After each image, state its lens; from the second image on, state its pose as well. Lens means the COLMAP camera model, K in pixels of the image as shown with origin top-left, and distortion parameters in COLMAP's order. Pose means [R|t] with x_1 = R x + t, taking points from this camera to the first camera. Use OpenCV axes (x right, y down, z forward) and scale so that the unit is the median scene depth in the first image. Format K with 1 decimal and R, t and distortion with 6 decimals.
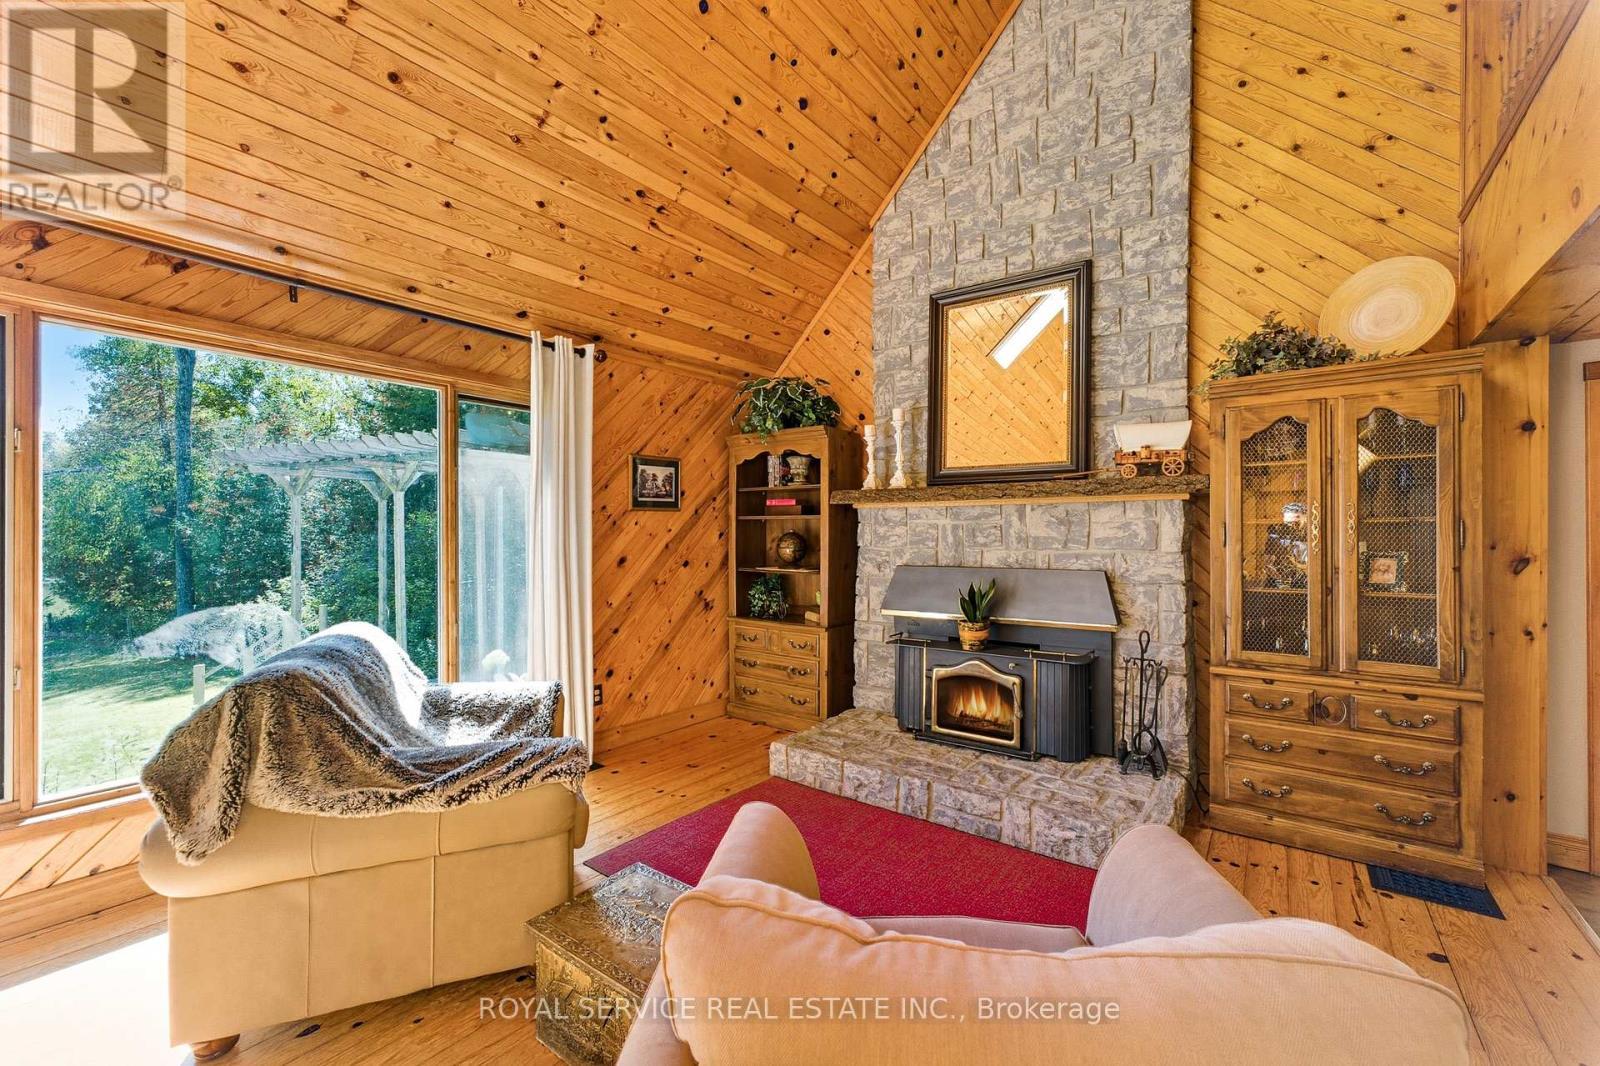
lens RADIAL K [[646.7, 0, 814.8], [0, 646.7, 529.0], [0, 0, 1]] dist [0.002398, -0.002580]
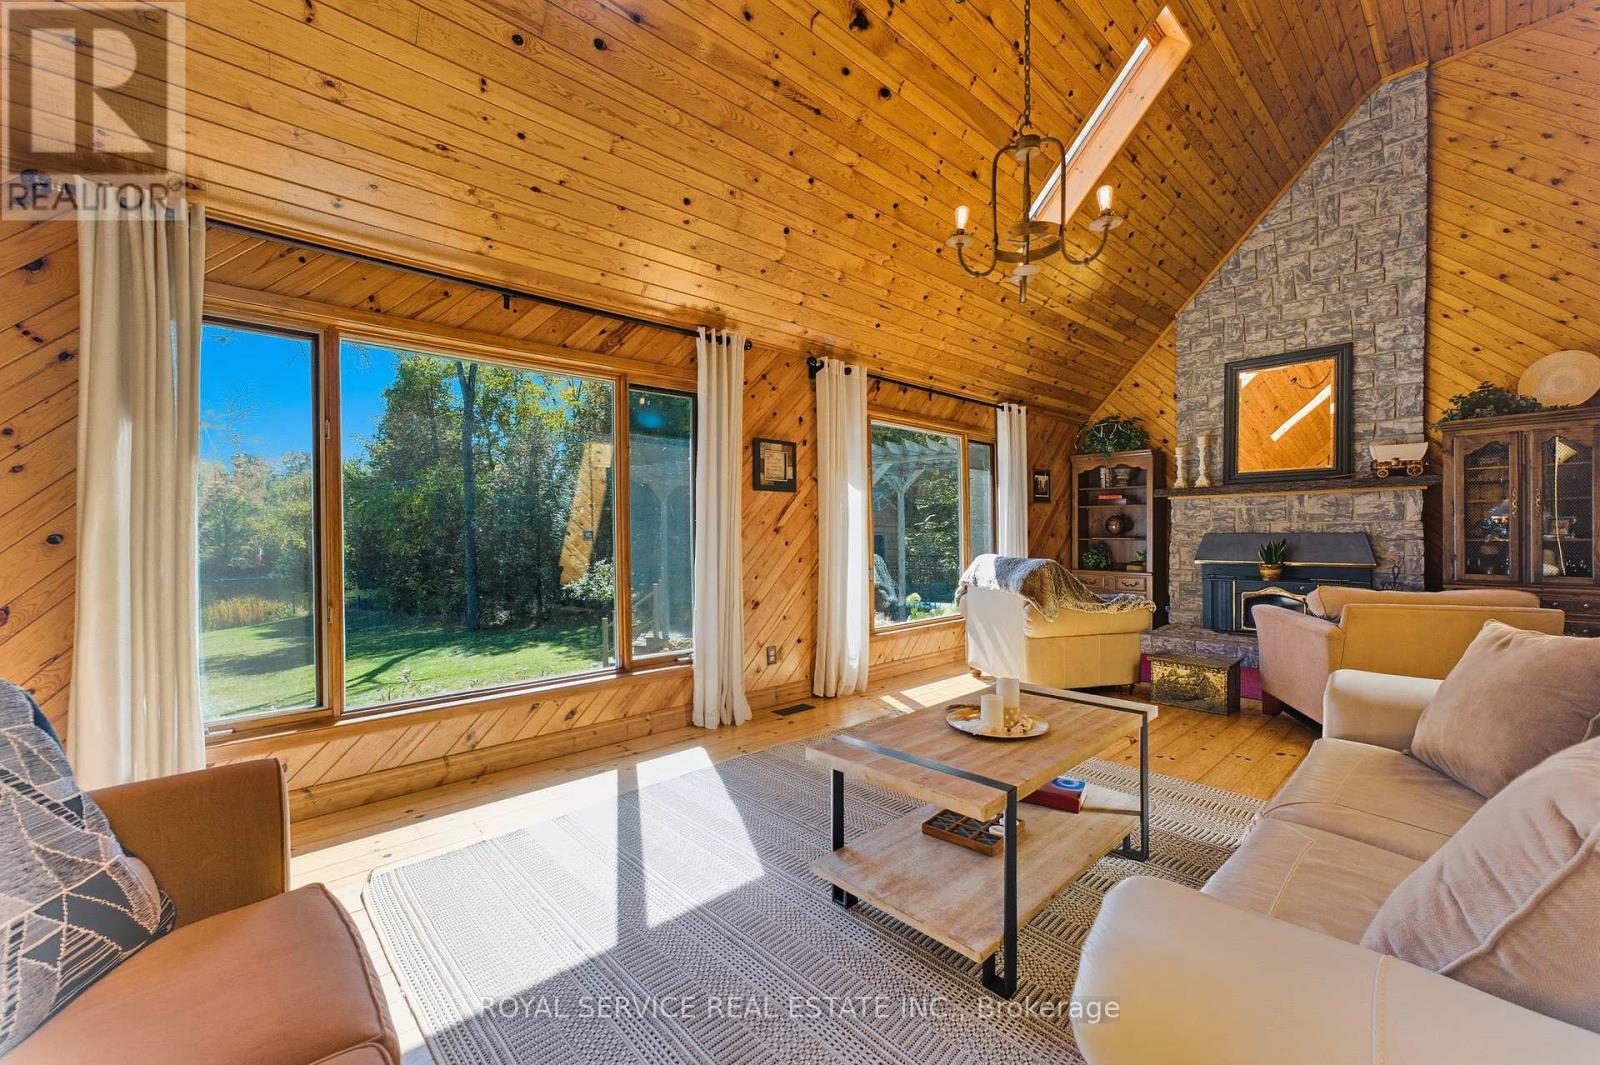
lens RADIAL K [[646.7, 0, 785.5], [0, 646.7, 539.6], [0, 0, 1]] dist [0.002398, -0.002580]
pose [[0.981353, -0.000776, -0.192211, -0.658962], [0.002714, 0.999948, 0.009821, 0.057605], [0.192194, -0.010160, 0.981304, -0.873367]]
